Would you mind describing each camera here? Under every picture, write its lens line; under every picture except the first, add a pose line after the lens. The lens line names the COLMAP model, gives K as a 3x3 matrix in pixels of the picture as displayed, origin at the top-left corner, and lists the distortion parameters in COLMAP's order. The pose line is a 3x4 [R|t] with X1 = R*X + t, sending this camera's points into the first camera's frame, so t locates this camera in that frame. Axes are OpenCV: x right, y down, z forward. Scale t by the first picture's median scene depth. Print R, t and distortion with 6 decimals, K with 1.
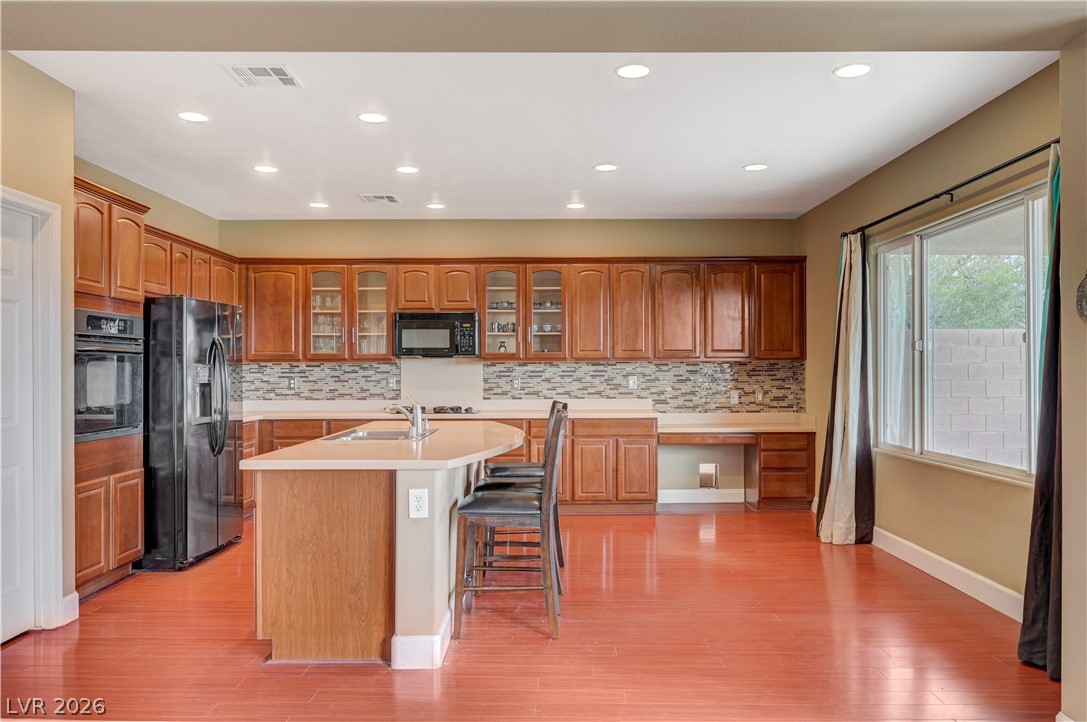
lens RADIAL K [[754.1, 0, 543.8], [0, 754.1, 365.7], [0, 0, 1]] dist [-0.000436, -0.000074]
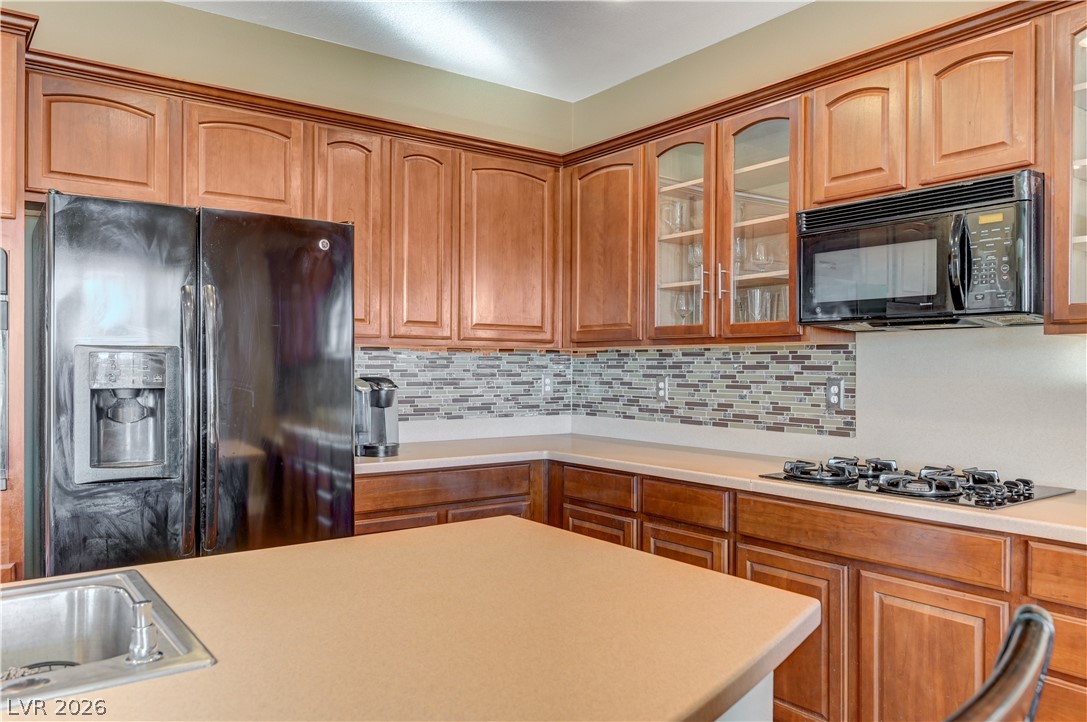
lens RADIAL K [[809.4, 0, 543.8], [0, 809.4, 364.6], [0, 0, 1]] dist [0.007114, 0.001777]
pose [[0.595487, 0.003376, -0.803358, 0.054642], [0.001899, 0.999982, 0.005610, 0.004205], [0.803363, -0.004866, 0.595470, 0.614477]]
